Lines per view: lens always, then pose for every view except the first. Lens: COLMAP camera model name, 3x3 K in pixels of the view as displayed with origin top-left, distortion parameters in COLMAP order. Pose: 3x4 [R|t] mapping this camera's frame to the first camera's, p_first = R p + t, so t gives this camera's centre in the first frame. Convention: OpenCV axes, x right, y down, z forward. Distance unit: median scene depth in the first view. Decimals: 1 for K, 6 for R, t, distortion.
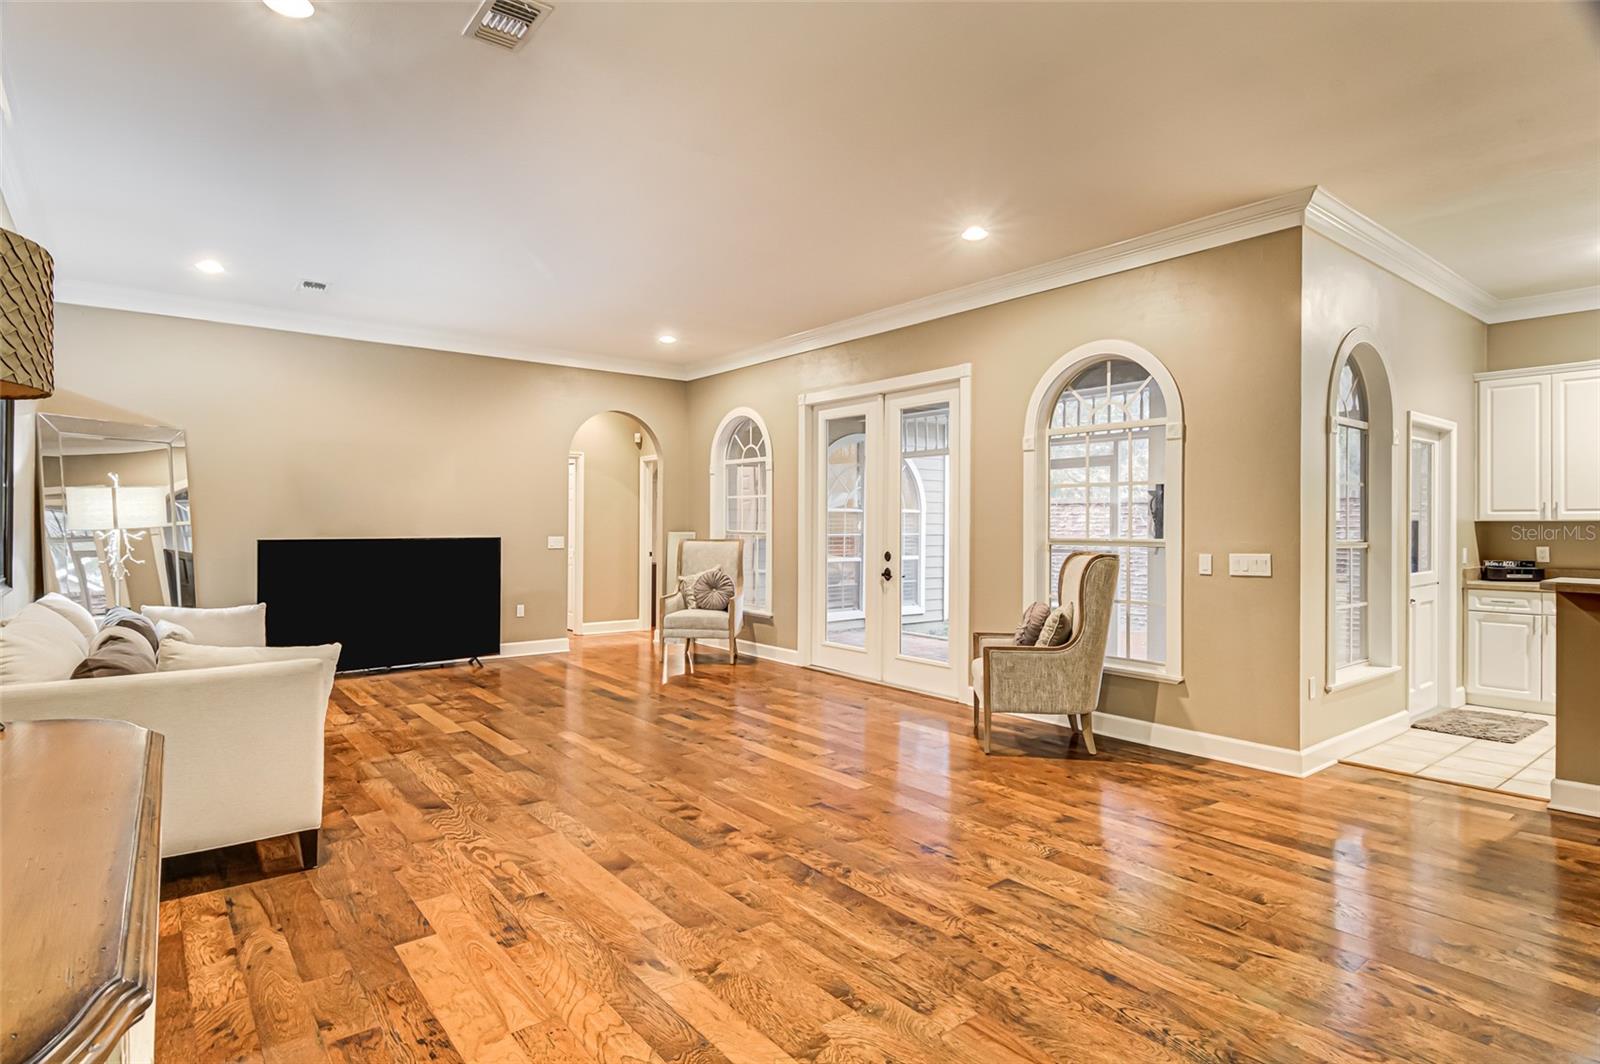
lens RADIAL K [[843.5, 0, 807.8], [0, 843.5, 525.2], [0, 0, 1]] dist [0.012764, -0.009681]
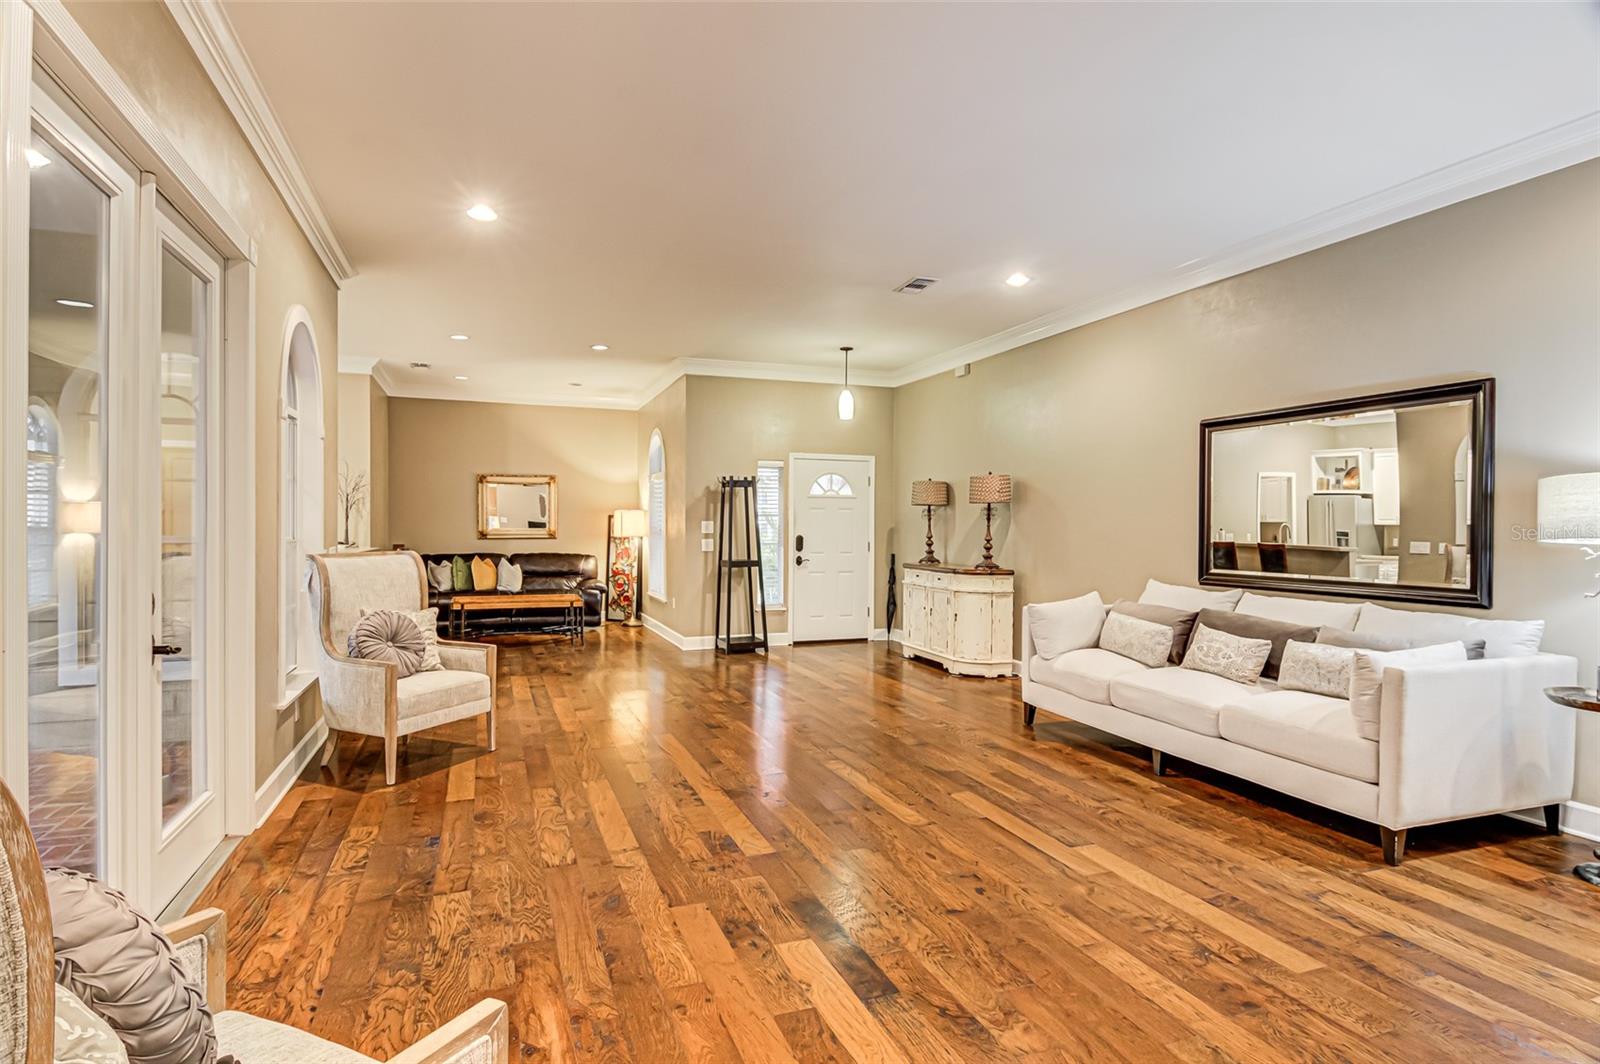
lens RADIAL K [[843.5, 0, 790.3], [0, 843.5, 534.6], [0, 0, 1]] dist [0.012764, -0.009681]
pose [[-0.946872, -0.018204, 0.321094, -0.690130], [-0.015342, 0.999817, 0.011441, -0.000813], [-0.321243, 0.005907, -0.946978, 2.870584]]
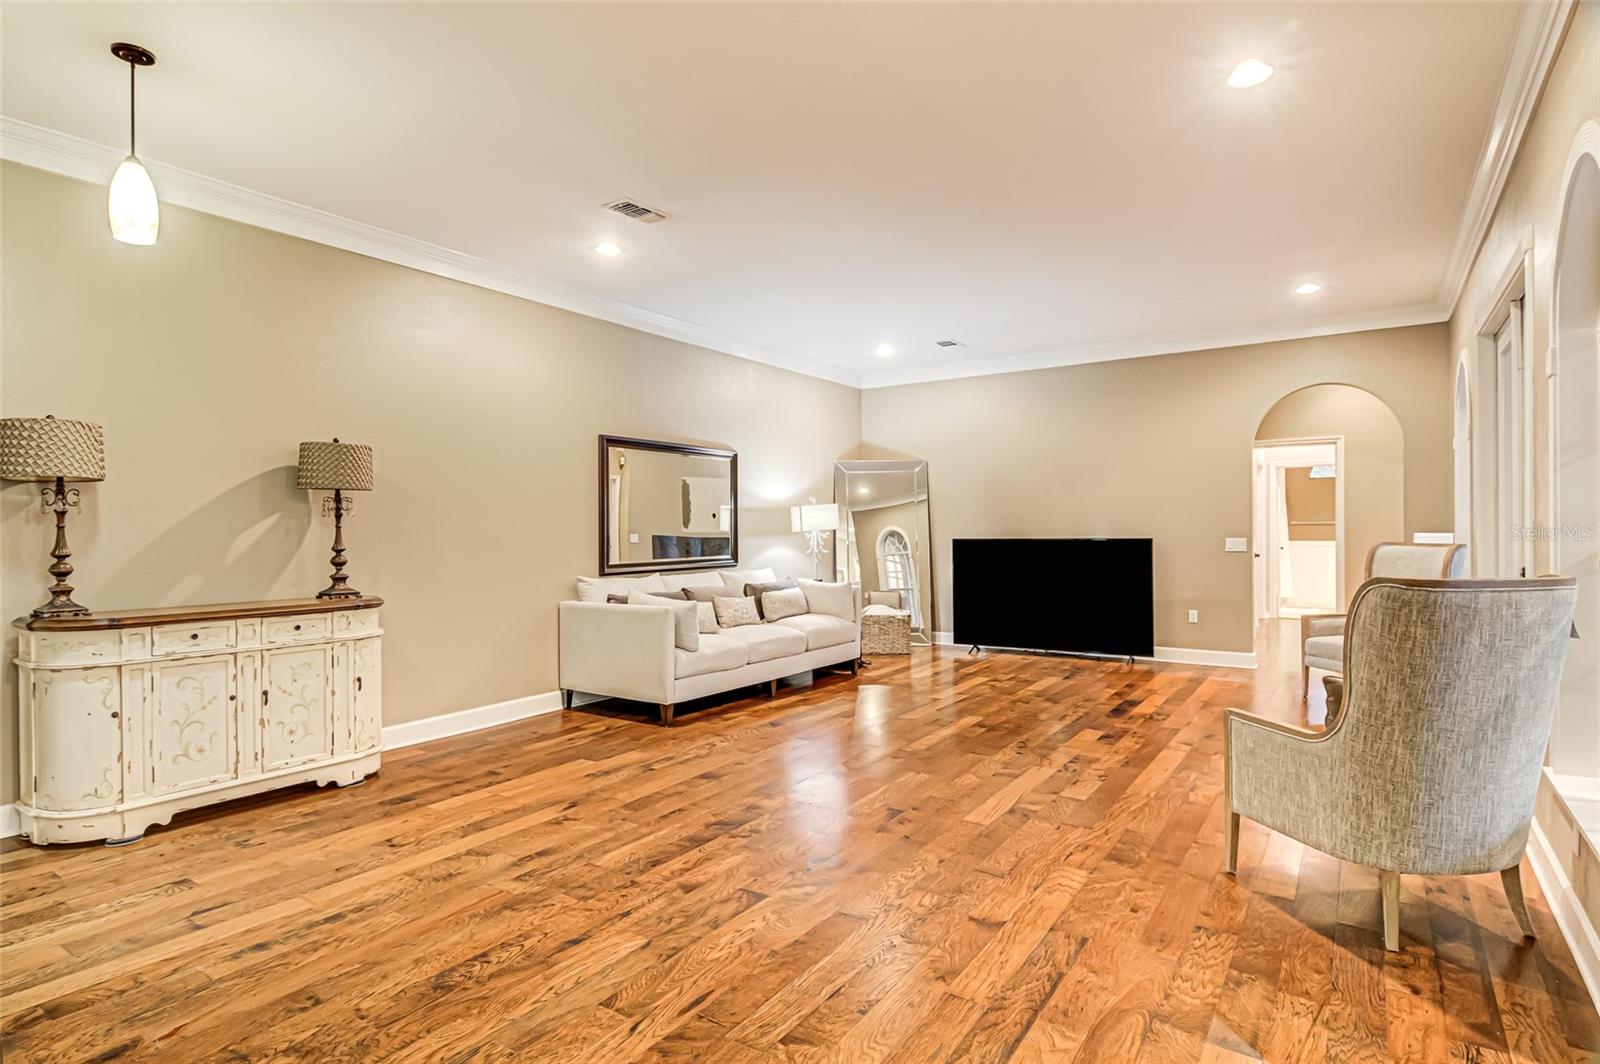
lens RADIAL K [[843.5, 0, 772.7], [0, 843.5, 518.3], [0, 0, 1]] dist [0.012764, -0.009681]
pose [[0.285986, -0.013586, -0.958137, 1.167783], [0.005388, 0.999906, -0.012570, 0.000454], [0.958219, -0.001568, 0.286033, 0.732279]]
